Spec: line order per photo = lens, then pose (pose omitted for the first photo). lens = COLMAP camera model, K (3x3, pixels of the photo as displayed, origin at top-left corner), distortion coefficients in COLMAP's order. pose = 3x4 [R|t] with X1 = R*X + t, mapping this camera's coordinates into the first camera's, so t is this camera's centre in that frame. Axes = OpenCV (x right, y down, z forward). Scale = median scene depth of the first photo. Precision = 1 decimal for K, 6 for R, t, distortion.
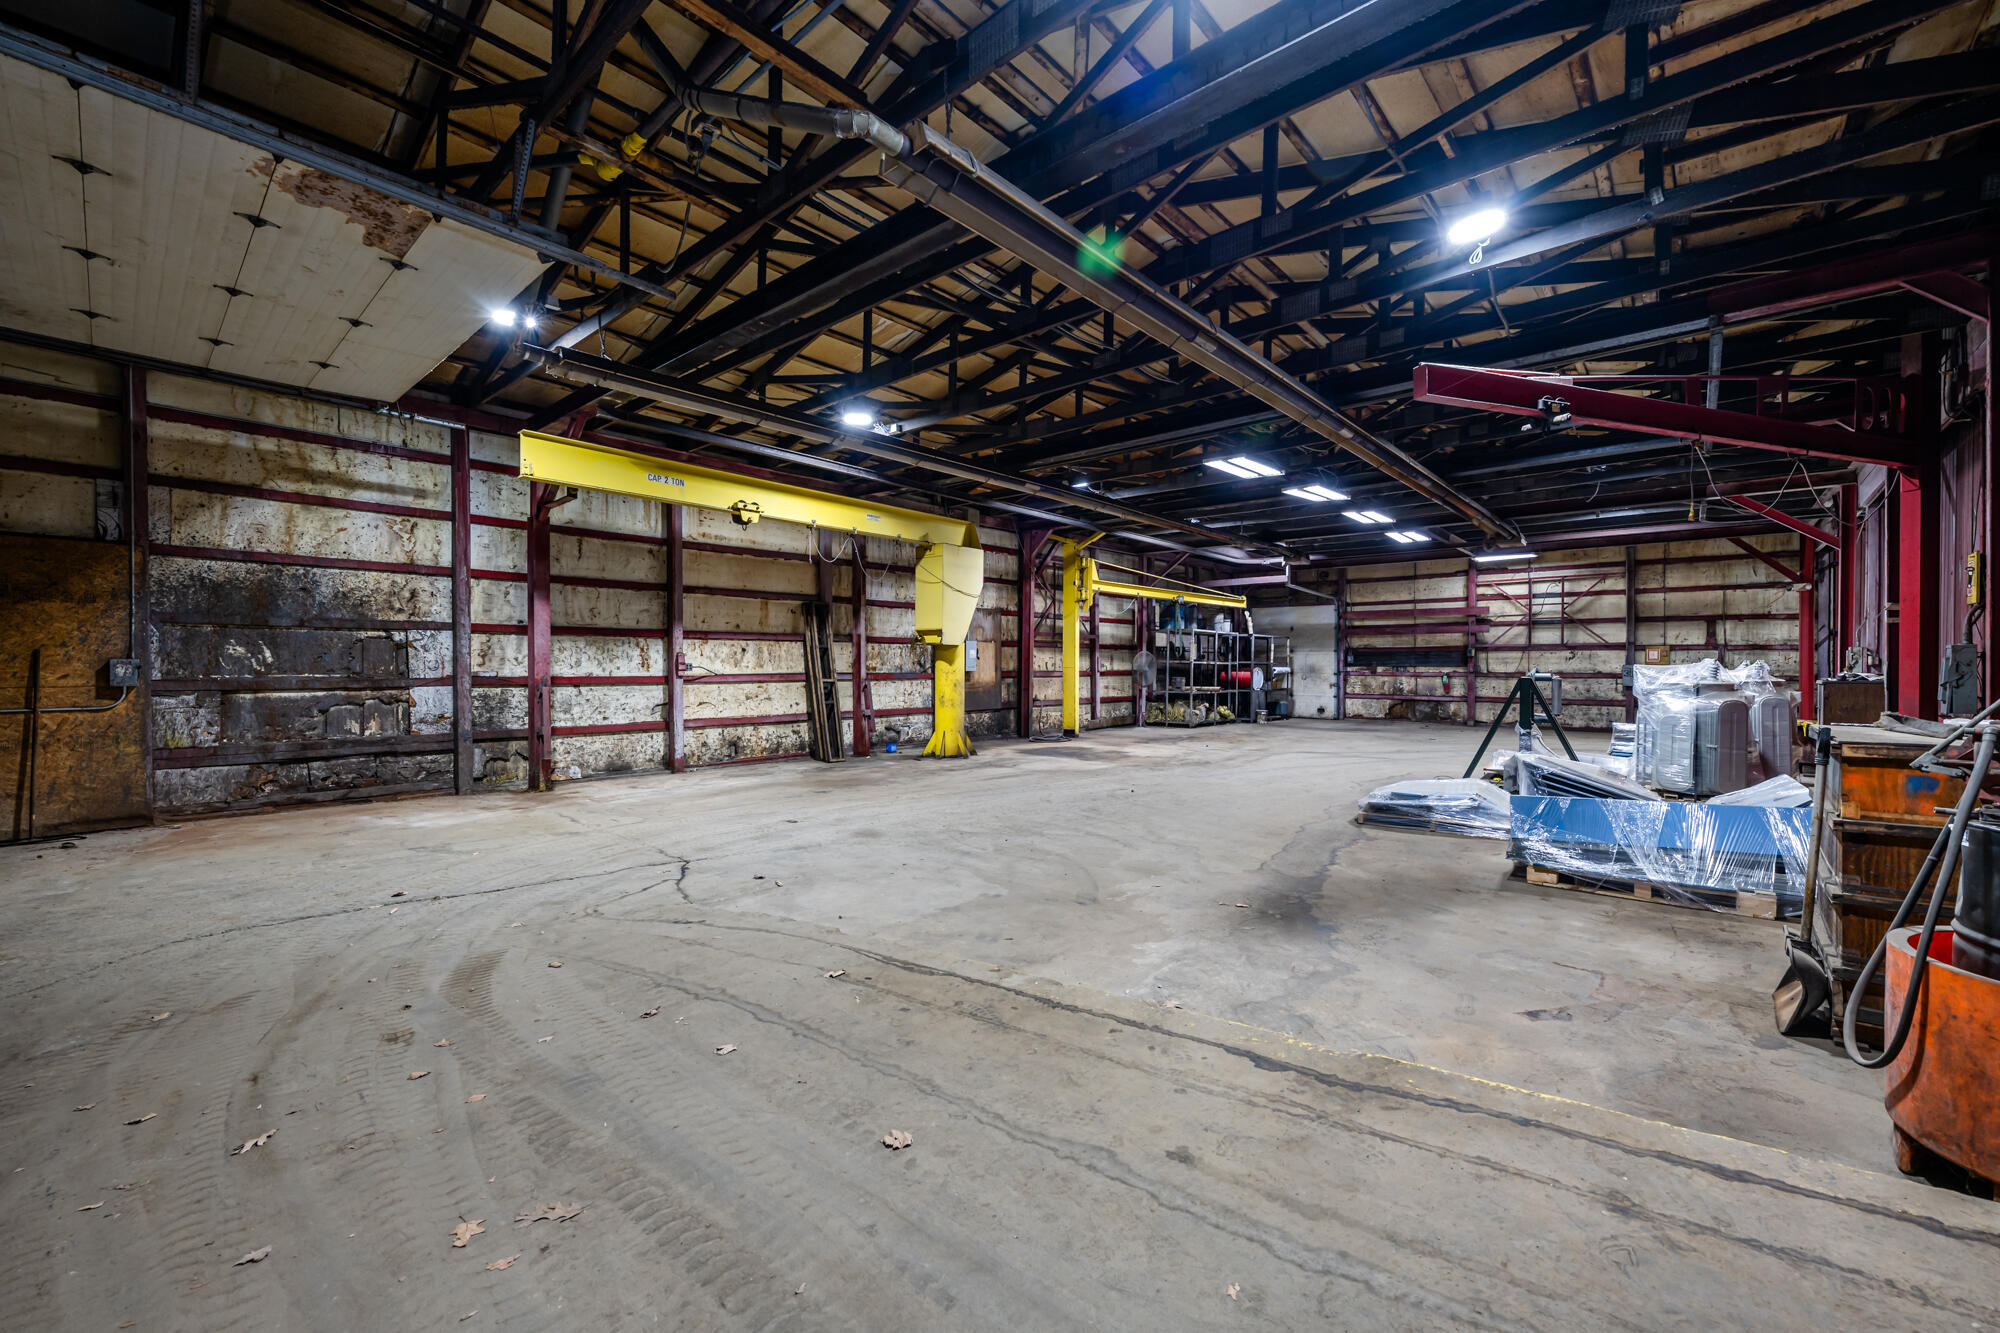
lens RADIAL K [[797.5, 0, 993.8], [0, 797.5, 669.1], [0, 0, 1]] dist [-0.001240, -0.000019]
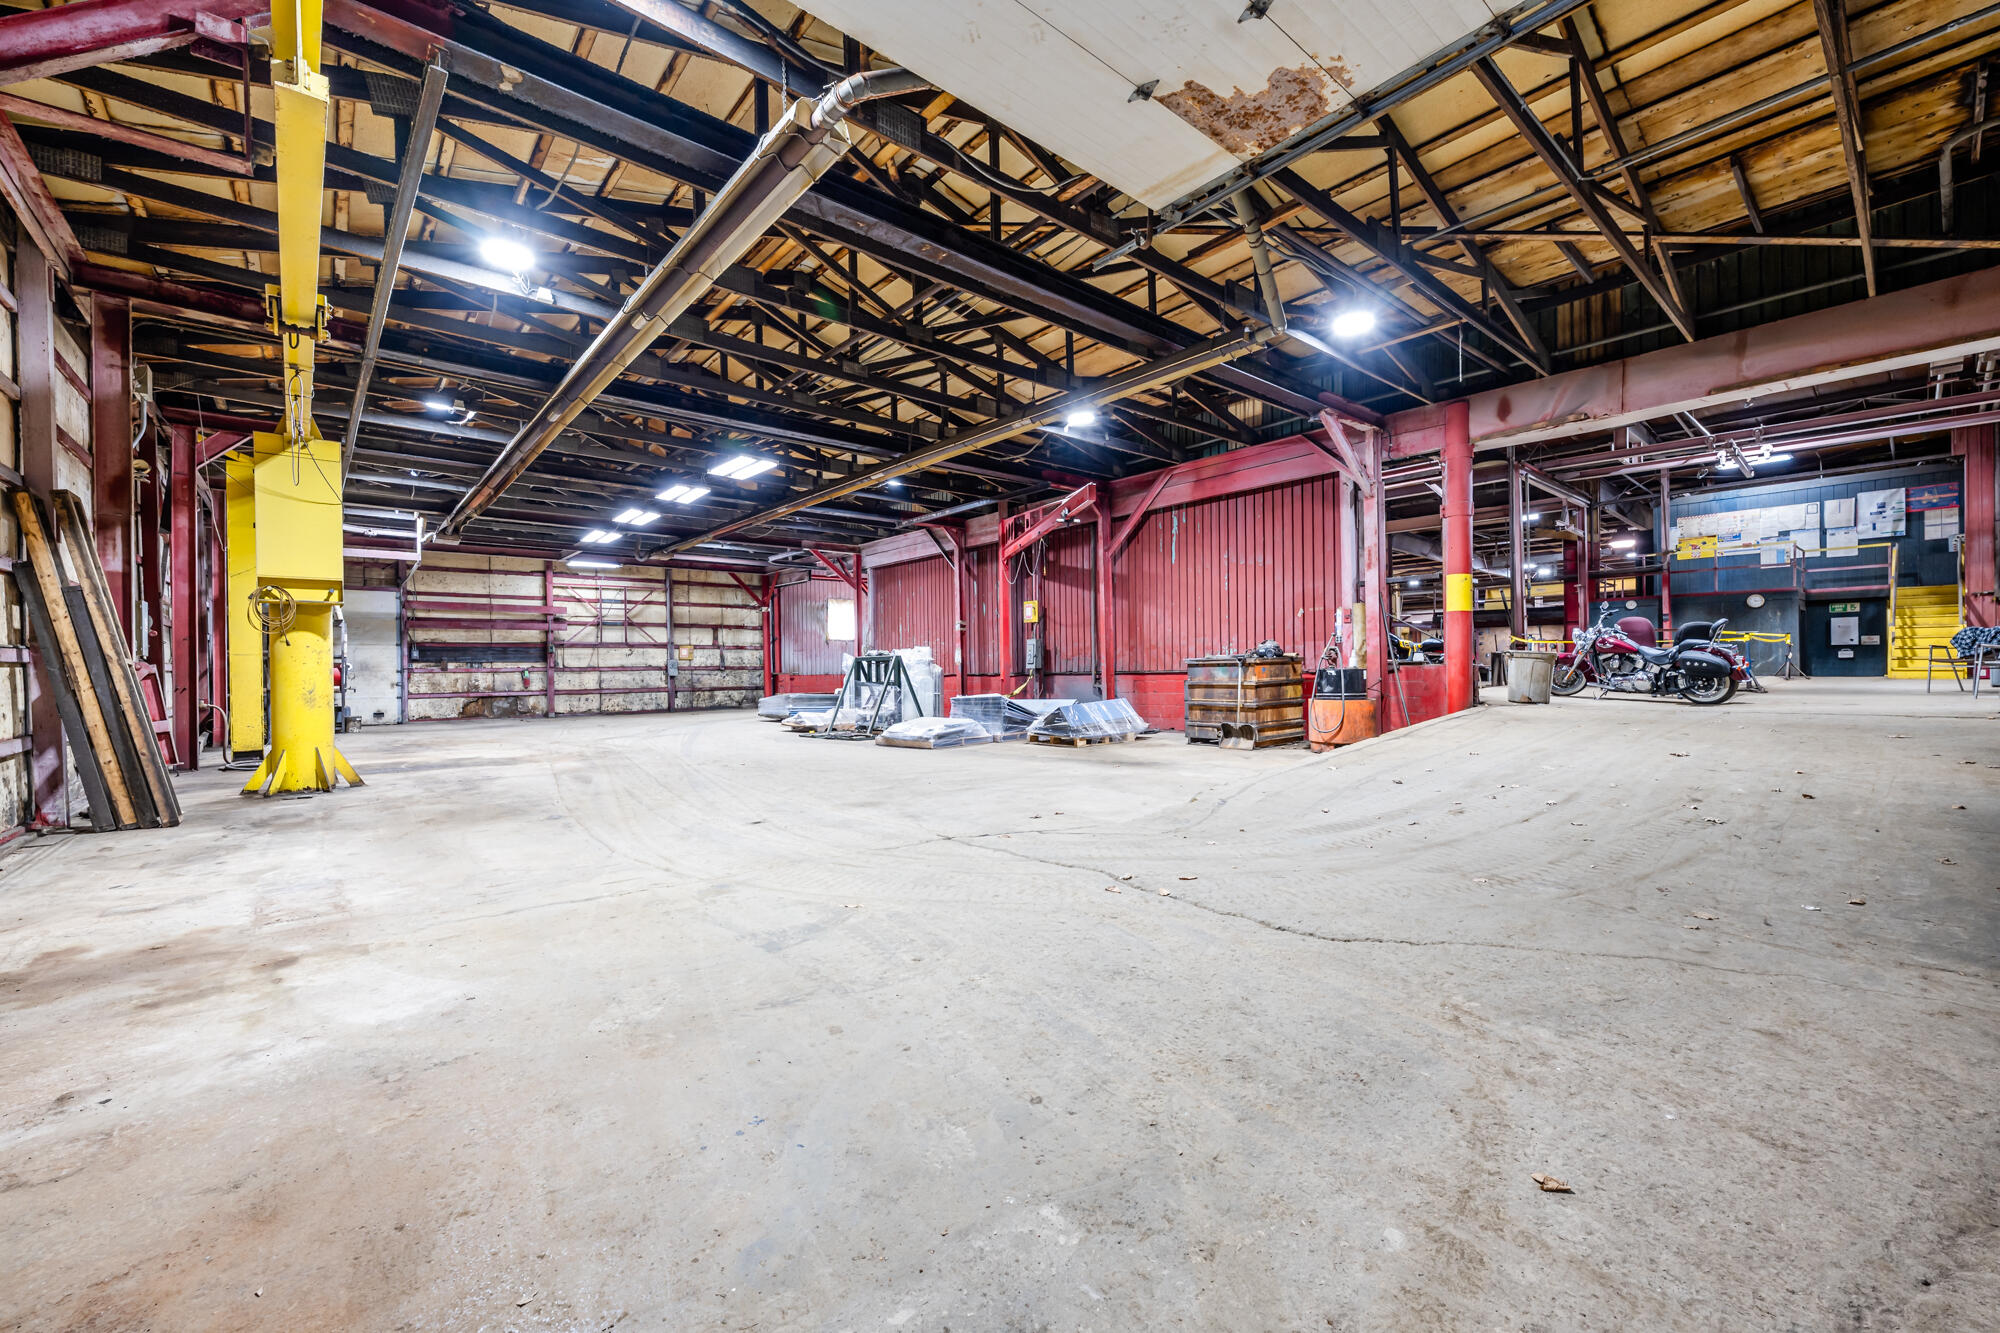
lens RADIAL K [[797.5, 0, 1006.5], [0, 797.5, 669.4], [0, 0, 1]] dist [-0.001240, -0.000019]
pose [[0.134861, -0.004206, 0.990856, -0.381211], [0.020465, 0.999790, 0.001458, 0.017980], [-0.990653, 0.020081, 0.134918, 0.252307]]
